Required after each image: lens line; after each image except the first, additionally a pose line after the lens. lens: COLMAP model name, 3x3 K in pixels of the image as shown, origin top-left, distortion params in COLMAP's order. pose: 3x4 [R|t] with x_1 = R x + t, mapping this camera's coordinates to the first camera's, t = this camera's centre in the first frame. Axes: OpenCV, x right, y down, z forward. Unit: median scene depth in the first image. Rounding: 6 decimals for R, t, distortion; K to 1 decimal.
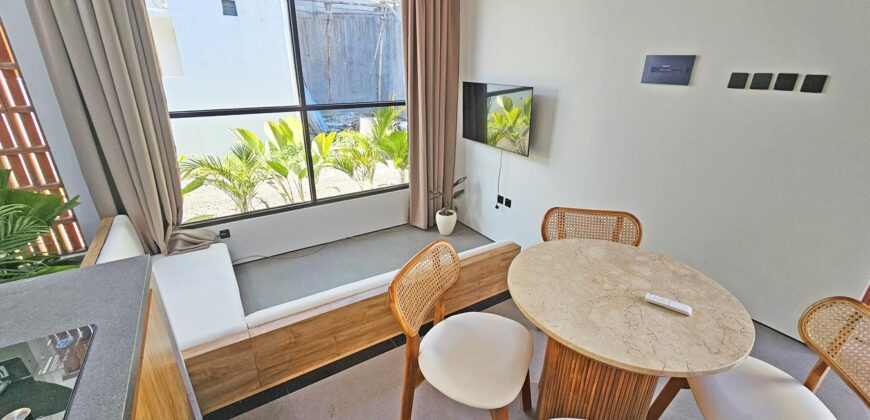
lens RADIAL K [[368.2, 0, 436.8], [0, 368.2, 211.3], [0, 0, 1]] dist [-0.005031, 0.000923]
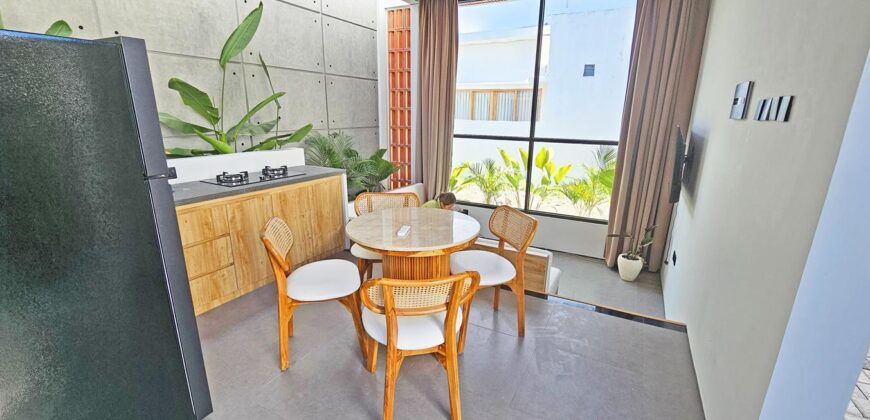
lens RADIAL K [[368.2, 0, 436.8], [0, 368.2, 211.3], [0, 0, 1]] dist [-0.005031, 0.000923]
pose [[0.476479, 0.222995, -0.850435, 0.803889], [-0.336280, 0.939971, 0.058062, 0.008243], [0.812332, 0.258319, 0.522865, 0.086595]]
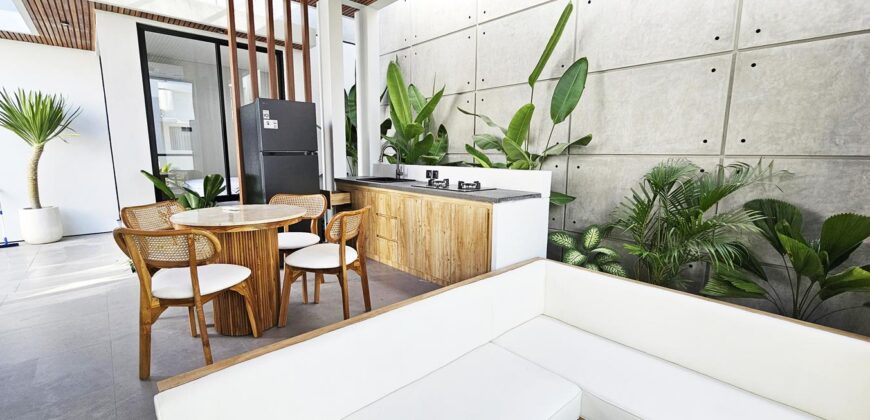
lens RADIAL K [[368.2, 0, 436.8], [0, 368.2, 211.3], [0, 0, 1]] dist [-0.005031, 0.000923]
pose [[-0.985845, 0.002074, -0.167647, -0.061859], [-0.084179, 0.858629, 0.505638, -0.332368], [0.144995, 0.512593, -0.846301, 1.116127]]
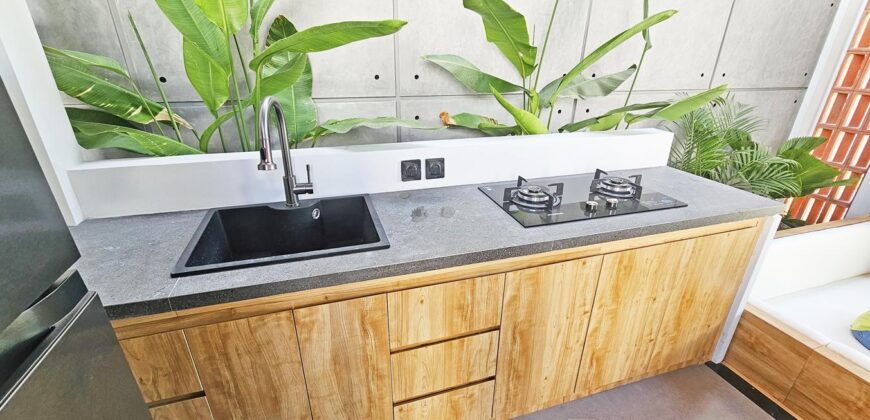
lens RADIAL K [[368.2, 0, 436.8], [0, 368.2, 211.3], [0, 0, 1]] dist [-0.005031, 0.000923]
pose [[-0.254977, 0.365147, -0.895352, 0.192673], [-0.377997, 0.814634, 0.439874, 0.018392], [0.890003, 0.450598, -0.069688, 0.066711]]
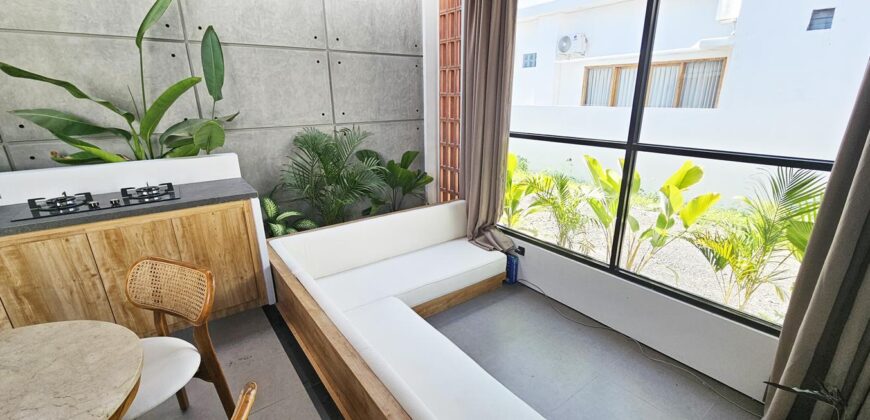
lens RADIAL K [[368.2, 0, 436.8], [0, 368.2, 211.3], [0, 0, 1]] dist [-0.005031, 0.000923]
pose [[0.064323, 0.283780, -0.956729, 0.422482], [-0.364921, 0.899004, 0.242124, -0.233088], [0.928814, 0.333557, 0.161384, 0.655904]]
